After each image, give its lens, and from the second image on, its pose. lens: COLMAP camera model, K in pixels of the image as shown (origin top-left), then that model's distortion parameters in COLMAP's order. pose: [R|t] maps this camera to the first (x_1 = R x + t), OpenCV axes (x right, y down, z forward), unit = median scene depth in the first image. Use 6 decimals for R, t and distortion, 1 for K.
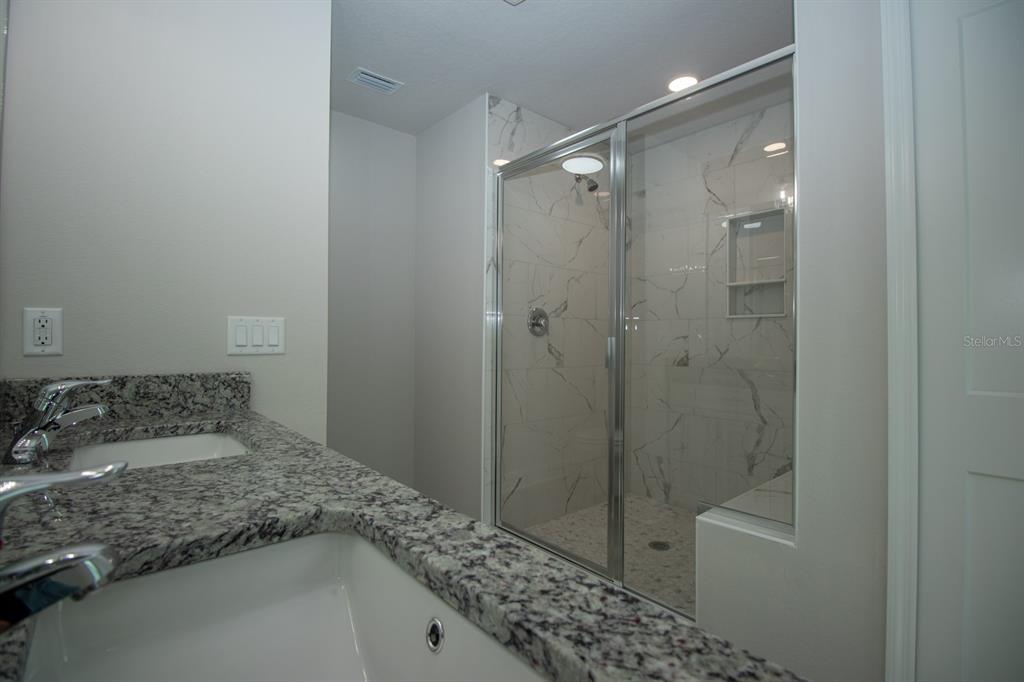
lens RADIAL K [[475.2, 0, 509.4], [0, 475.2, 331.0], [0, 0, 1]] dist [0.000134, -0.013443]
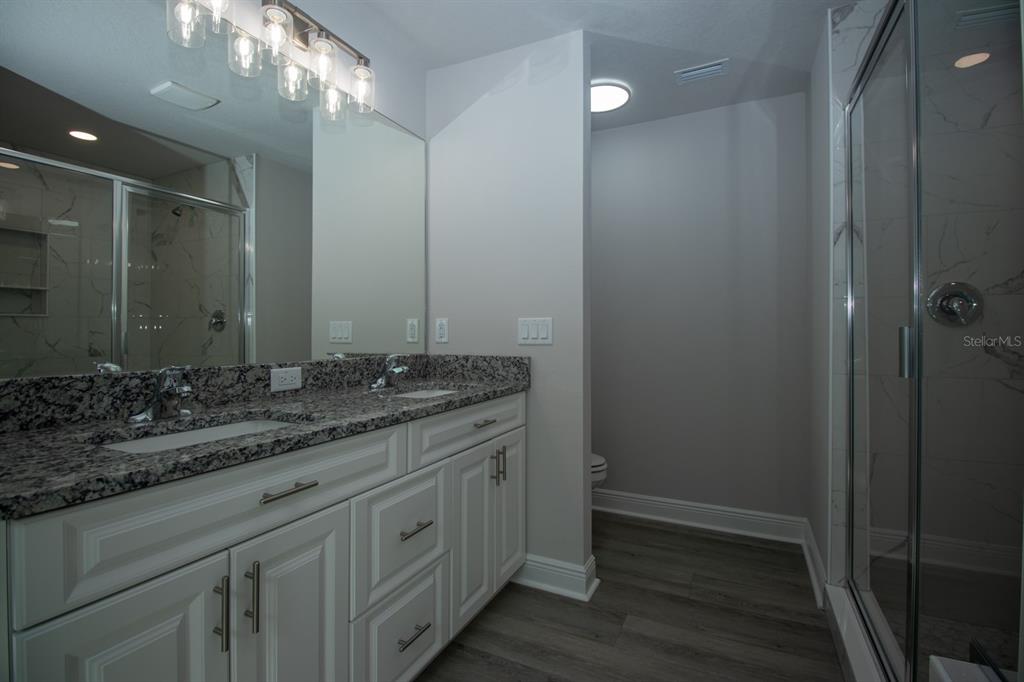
lens RADIAL K [[475.2, 0, 509.4], [0, 475.2, 331.0], [0, 0, 1]] dist [0.000134, -0.013443]
pose [[0.391677, -0.013016, -0.920011, 0.890108], [0.020628, 0.999773, -0.005362, 0.017586], [0.919872, -0.016878, 0.391856, 0.454582]]
